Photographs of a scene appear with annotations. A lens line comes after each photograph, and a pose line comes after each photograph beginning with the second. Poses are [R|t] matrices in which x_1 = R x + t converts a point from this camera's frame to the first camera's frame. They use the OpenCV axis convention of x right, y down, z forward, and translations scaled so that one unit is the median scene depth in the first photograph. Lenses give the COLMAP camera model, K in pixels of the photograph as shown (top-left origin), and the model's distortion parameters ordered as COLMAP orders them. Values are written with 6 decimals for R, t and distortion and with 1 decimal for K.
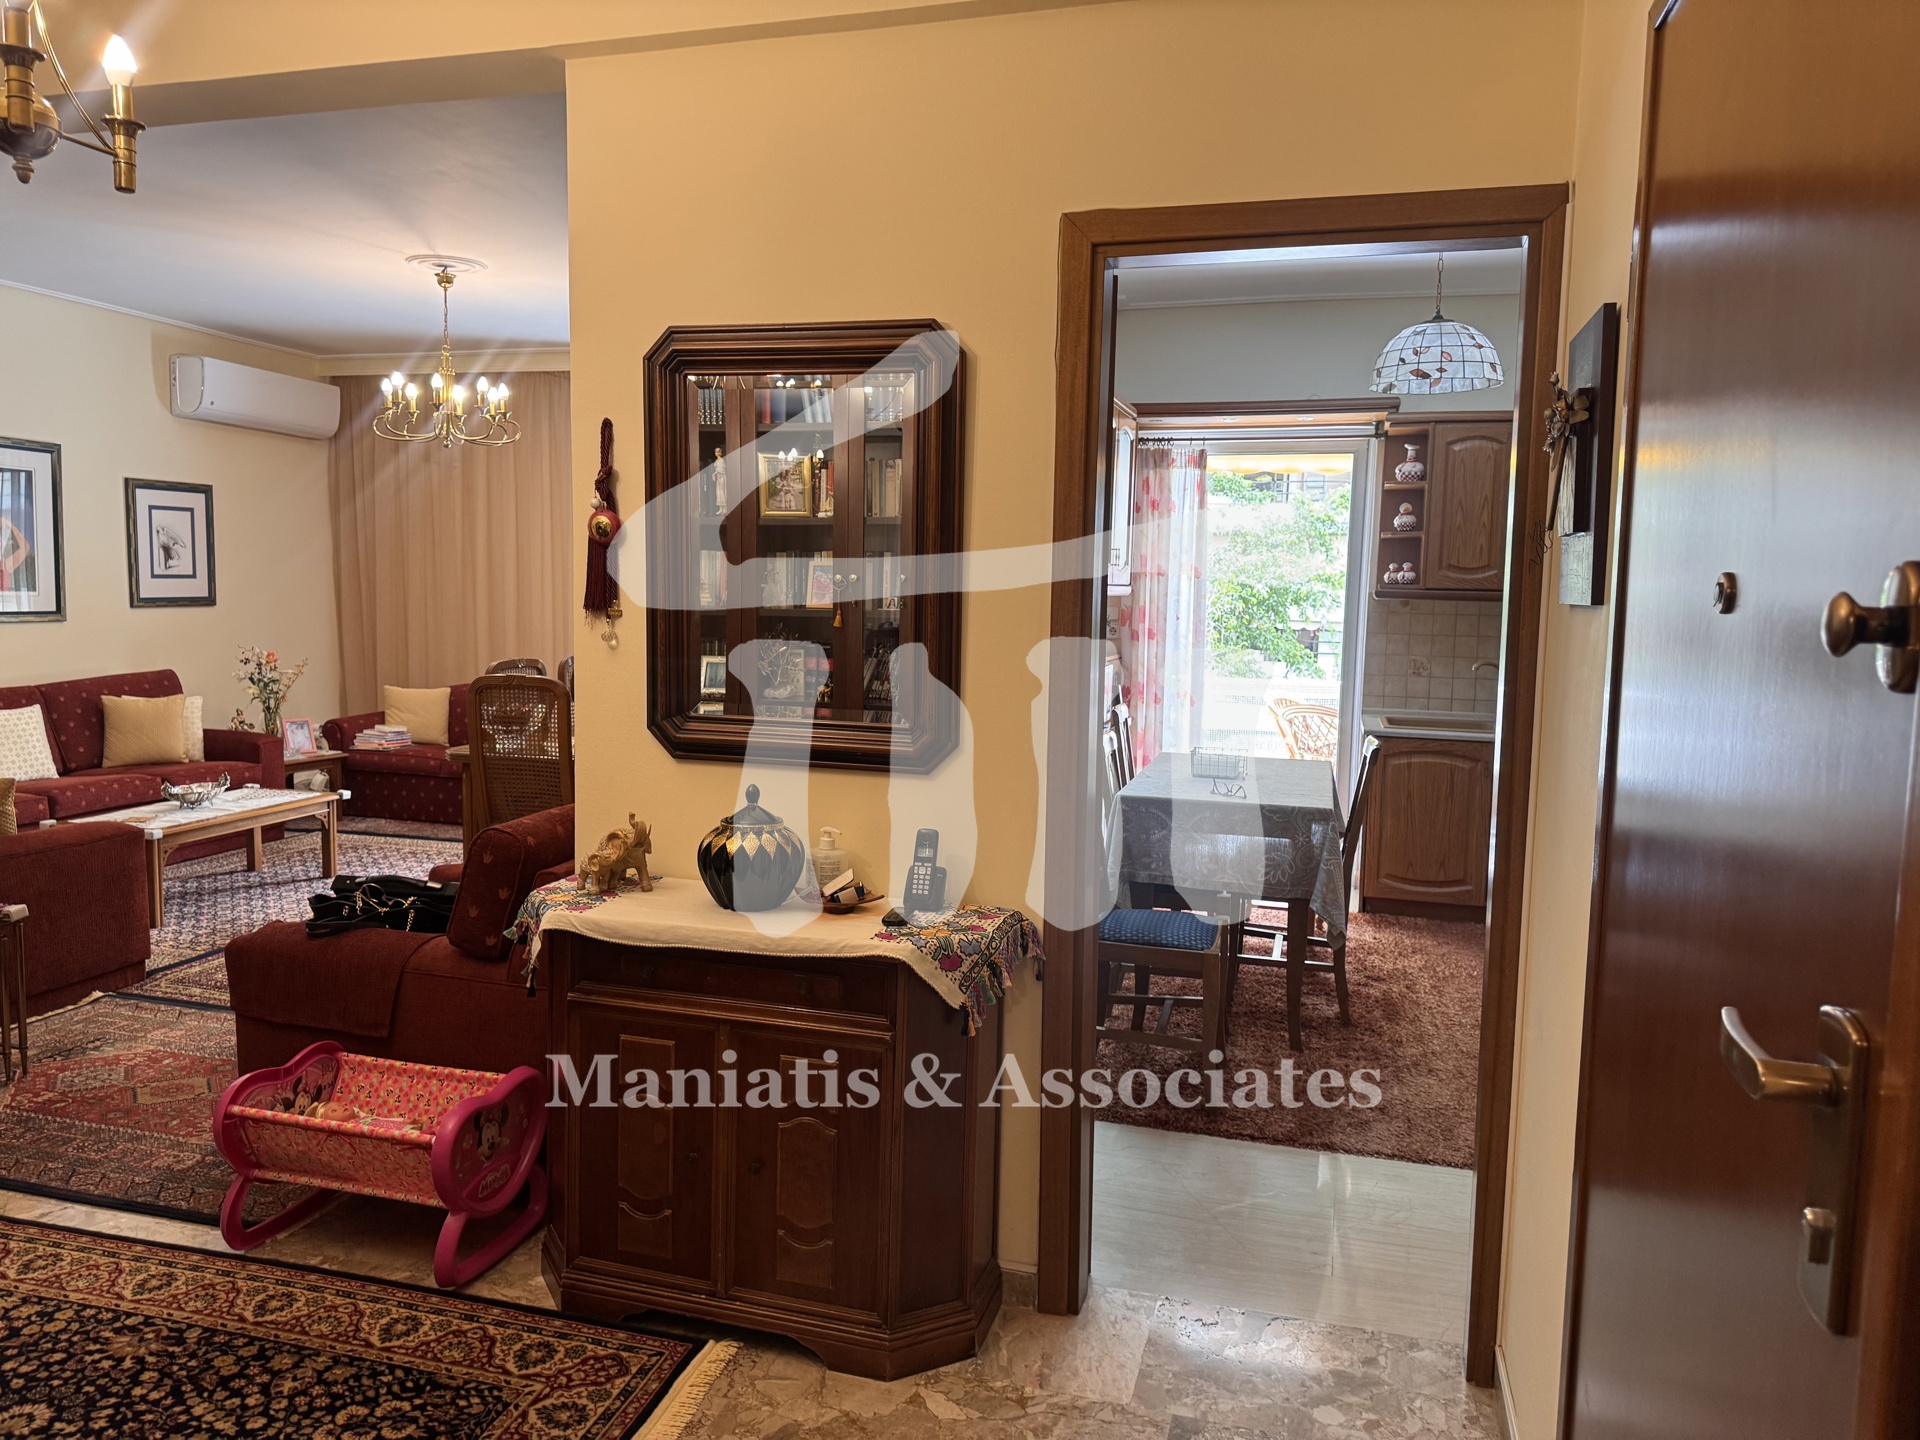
lens RADIAL K [[1355.5, 0, 949.6], [0, 1355.5, 710.7], [0, 0, 1]] dist [0.042104, -0.049436]
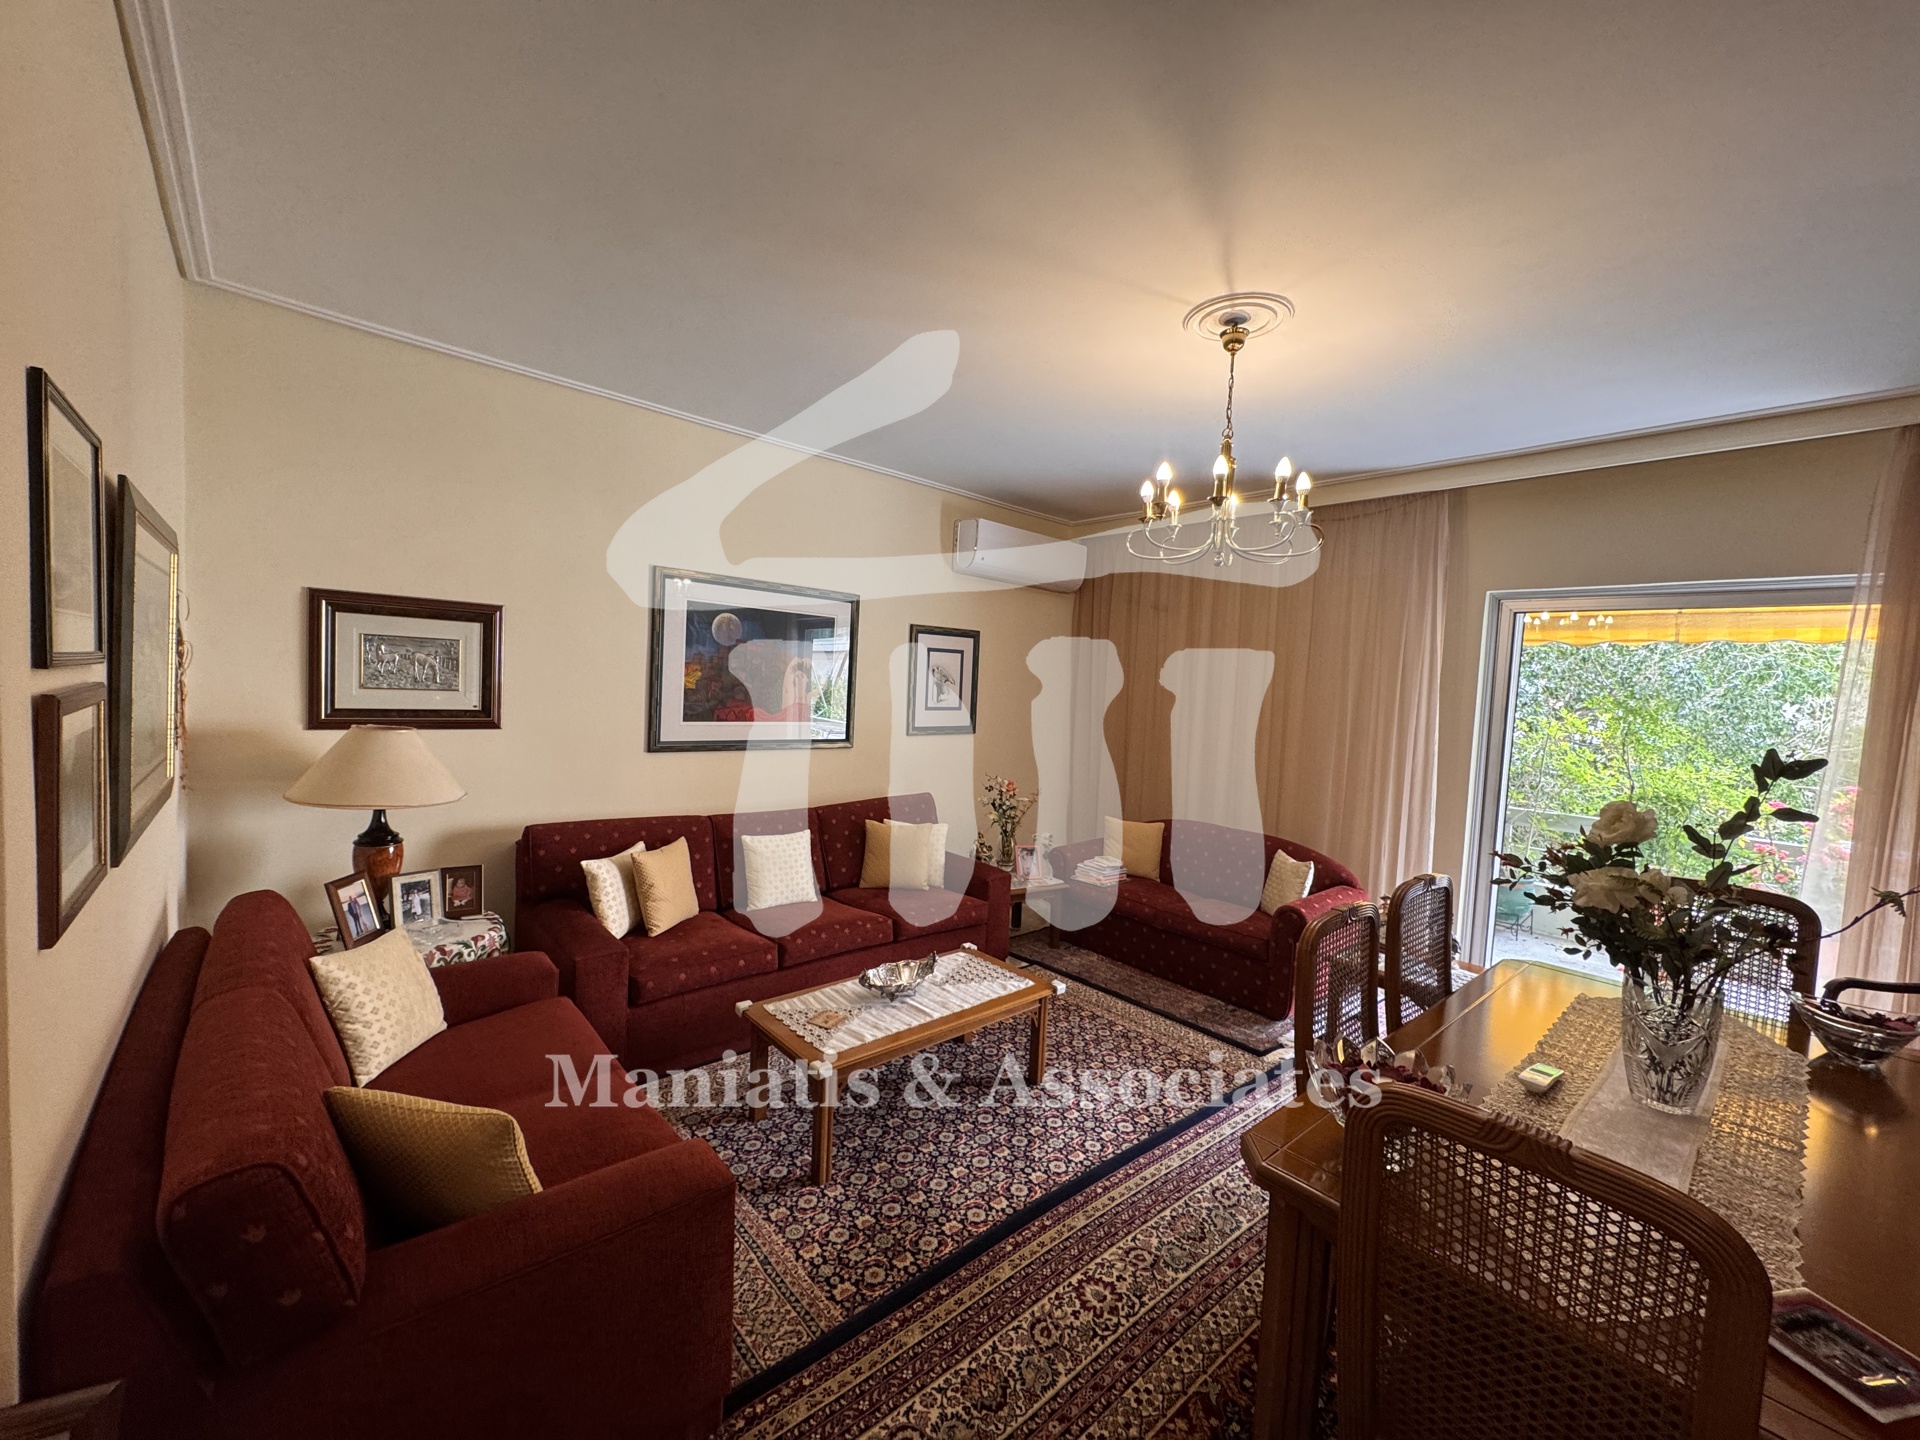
lens RADIAL K [[764.6, 0, 963.5], [0, 764.6, 721.0], [0, 0, 1]] dist [-0.001400, 0.000438]
pose [[0.843831, 0.047761, -0.534480, -0.231529], [-0.079881, 0.996114, -0.037102, -0.073491], [0.530630, 0.074003, 0.844367, 0.520283]]
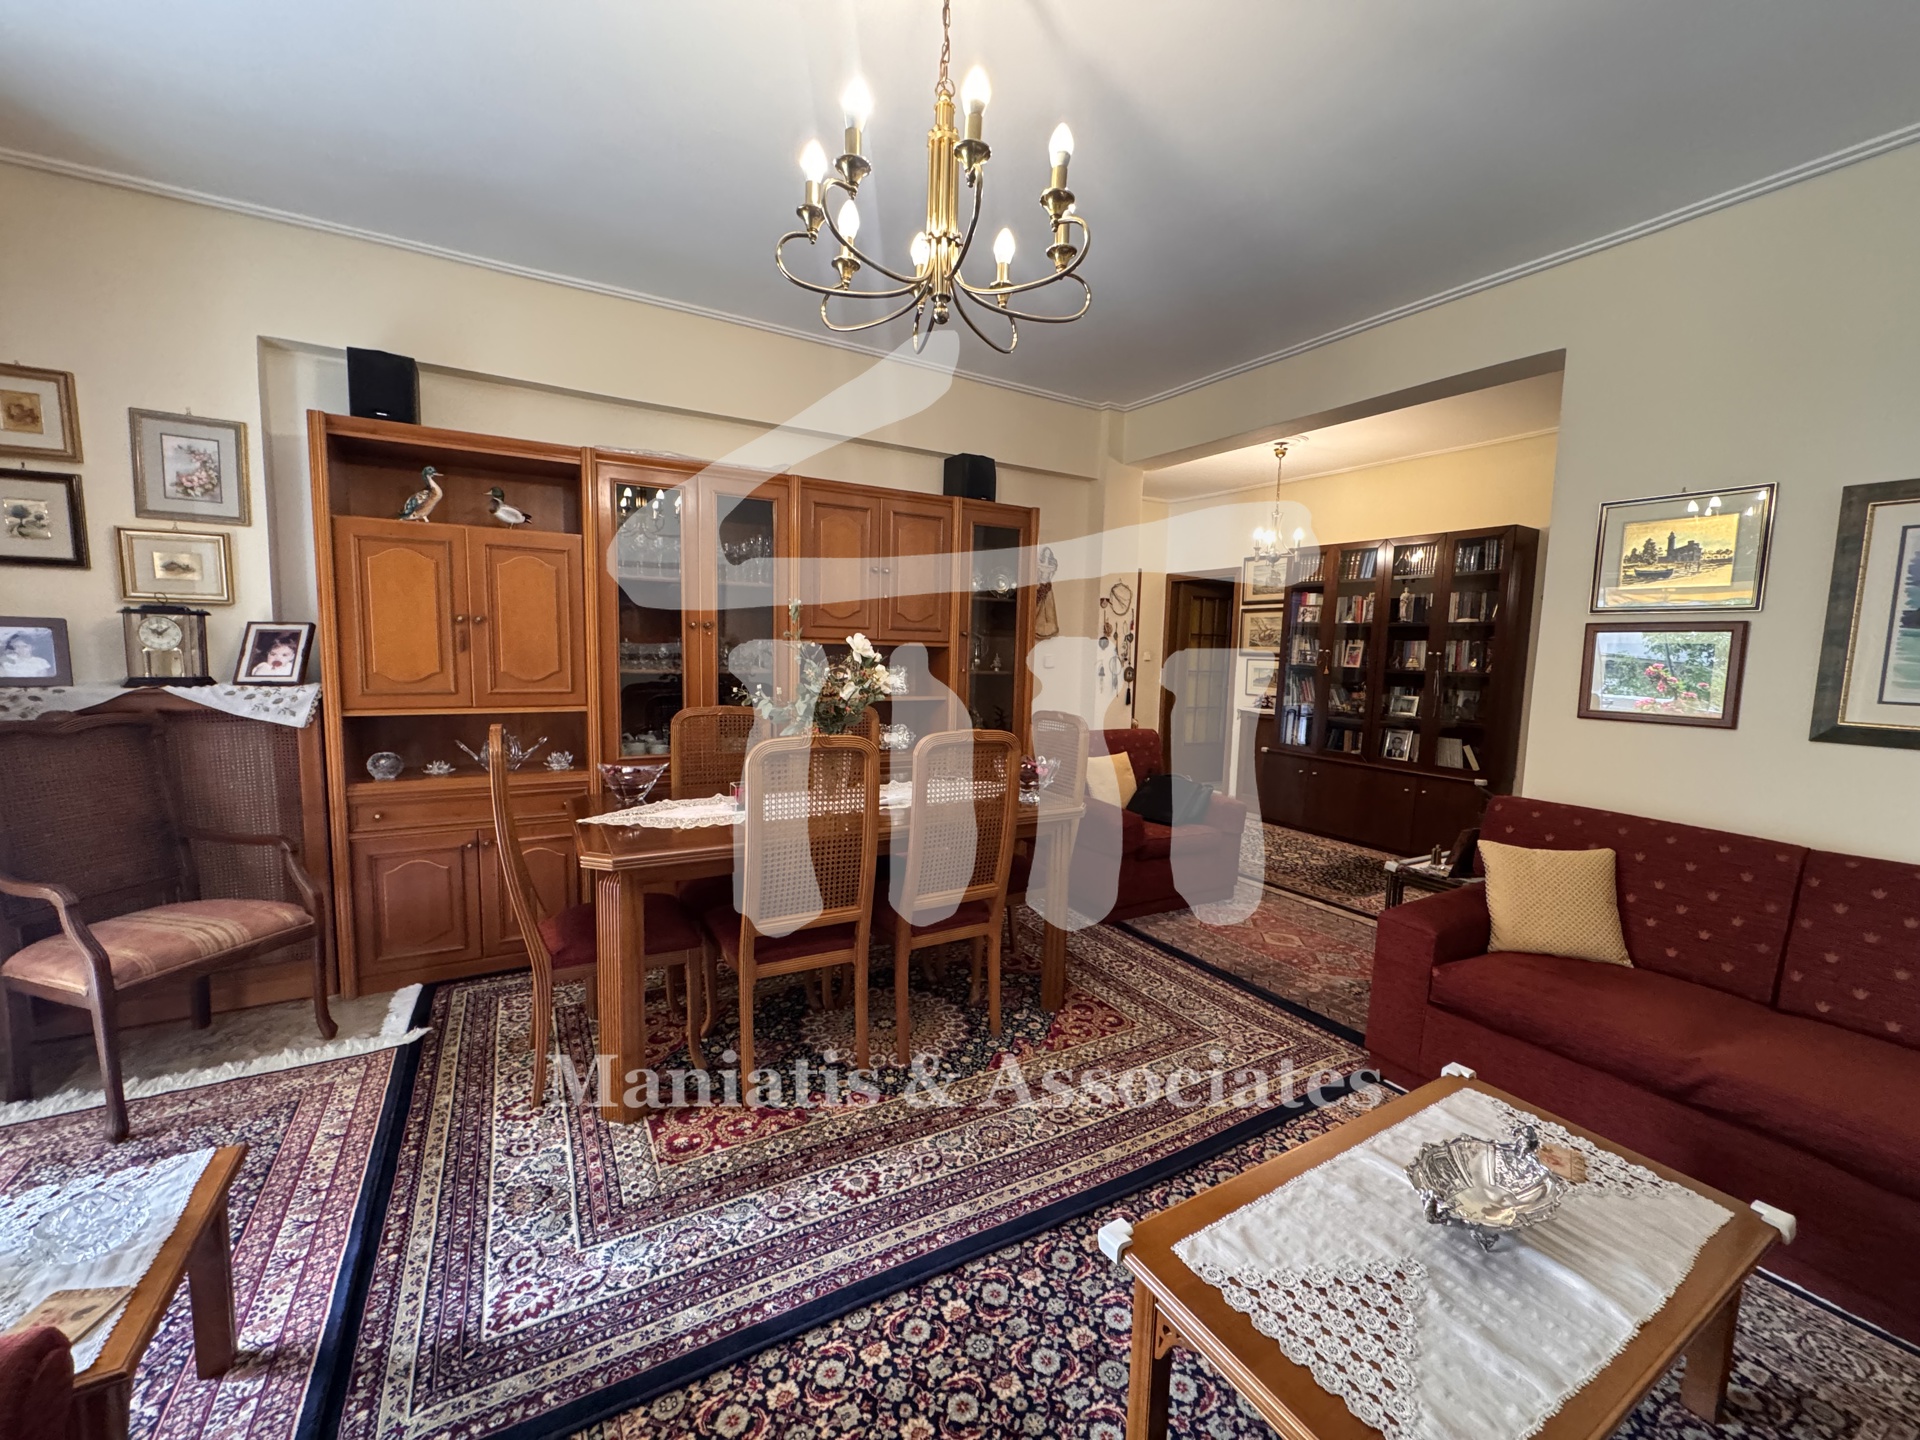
lens RADIAL K [[764.6, 0, 963.5], [0, 764.6, 721.0], [0, 0, 1]] dist [-0.001400, 0.000438]
pose [[-0.730818, -0.108536, 0.673888, -0.494359], [0.019494, 0.983555, 0.179552, -0.098803], [-0.682294, 0.144356, -0.716684, 1.065785]]
